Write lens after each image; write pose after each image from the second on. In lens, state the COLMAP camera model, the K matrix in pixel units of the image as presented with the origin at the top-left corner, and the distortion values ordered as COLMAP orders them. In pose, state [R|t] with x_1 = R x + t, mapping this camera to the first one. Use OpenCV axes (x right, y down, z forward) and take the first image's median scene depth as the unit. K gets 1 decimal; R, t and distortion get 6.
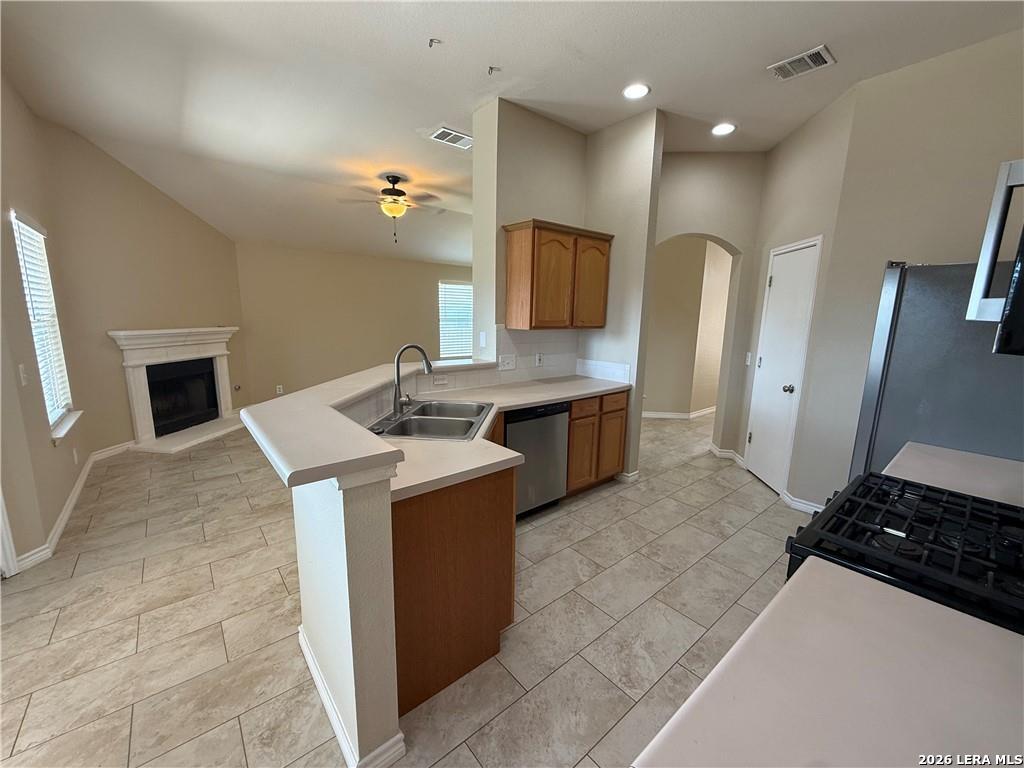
lens RADIAL K [[409.8, 0, 507.9], [0, 409.8, 386.3], [0, 0, 1]] dist [0.000100, 0.000031]
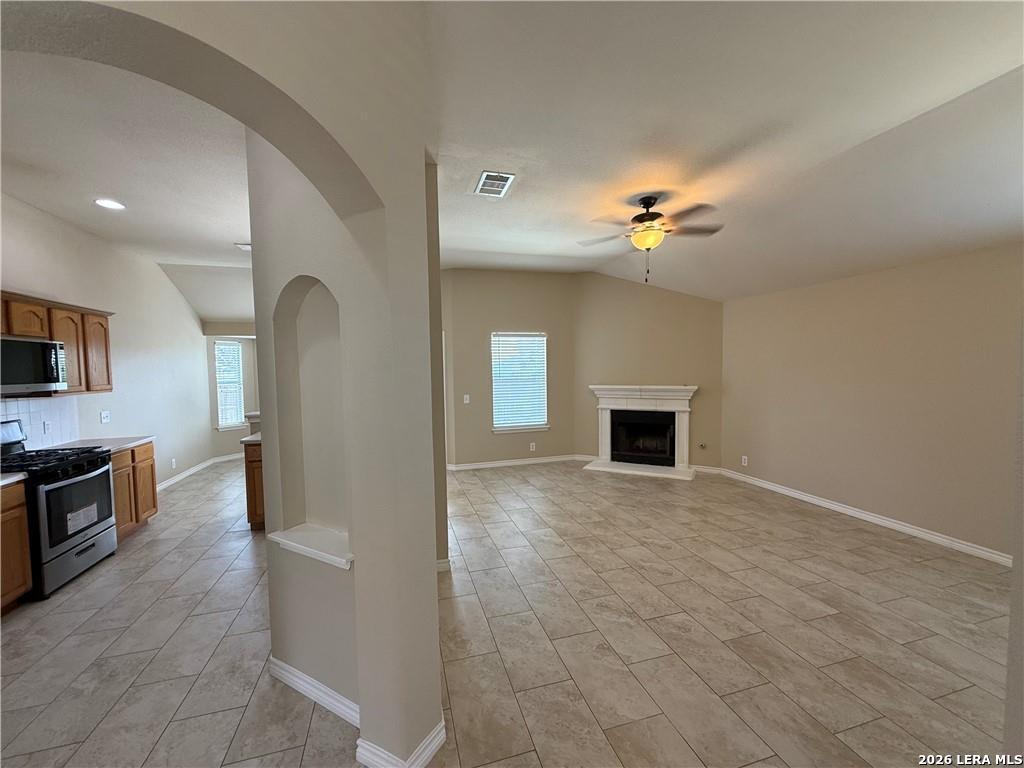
lens RADIAL K [[411.1, 0, 513.4], [0, 411.1, 386.9], [0, 0, 1]] dist [0.001358, 0.000202]
pose [[-0.395845, 0.032105, -0.917756, 0.607888], [-0.149685, 0.983767, 0.098977, -0.229795], [0.906036, 0.176554, -0.384614, 1.277063]]
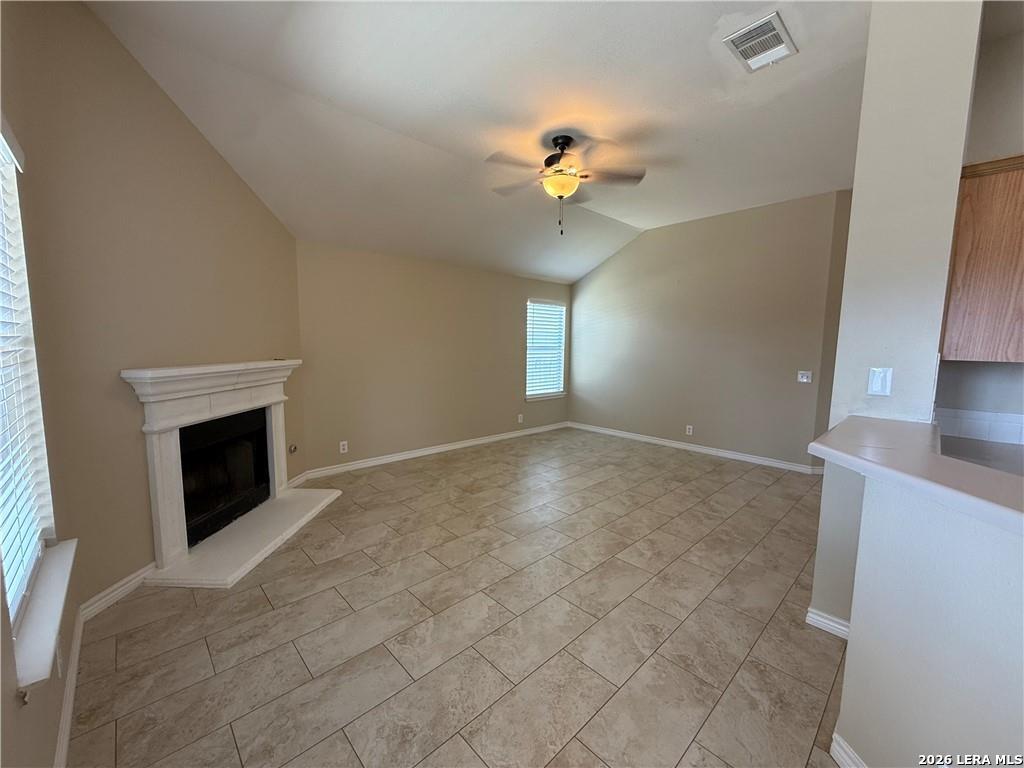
lens RADIAL K [[409.8, 0, 507.9], [0, 409.8, 386.3], [0, 0, 1]] dist [0.000100, 0.000031]
pose [[0.997845, -0.013243, 0.064260, -0.471336], [0.017673, 0.997469, -0.068868, -0.063267], [-0.063185, 0.069856, 0.995554, 0.402148]]
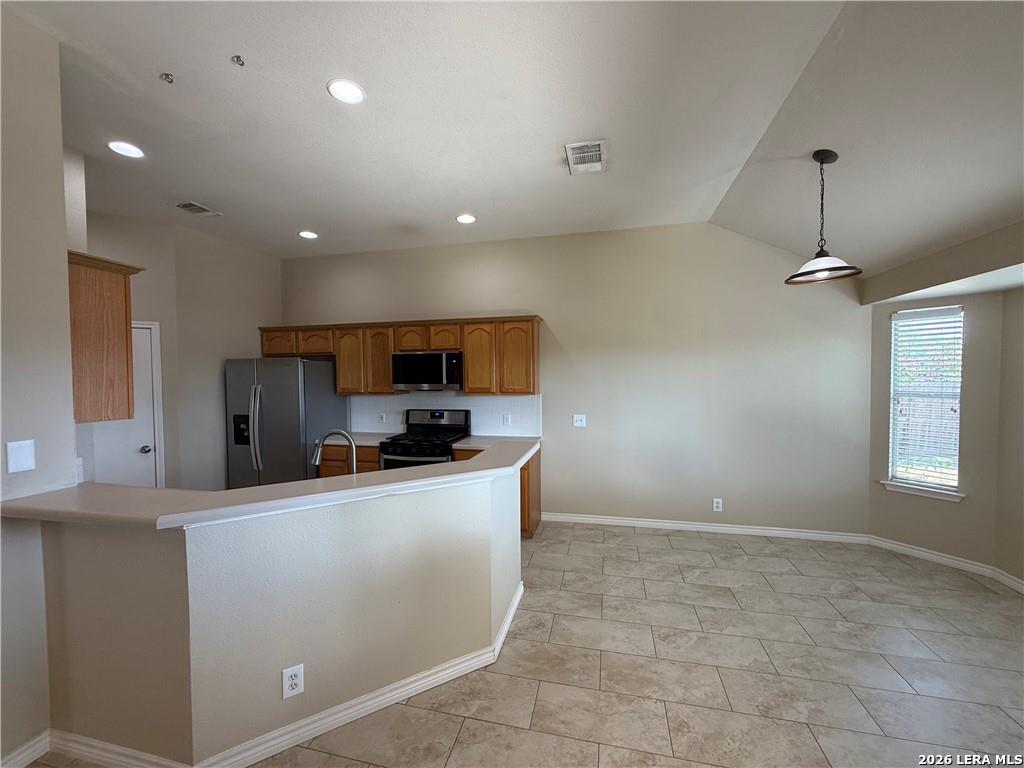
lens RADIAL K [[409.8, 0, 507.9], [0, 409.8, 386.3], [0, 0, 1]] dist [0.000100, 0.000031]
pose [[-0.596765, -0.036134, 0.801602, -0.642305], [0.139836, 0.979016, 0.148234, -0.152526], [-0.790138, 0.200553, -0.579189, 0.657423]]
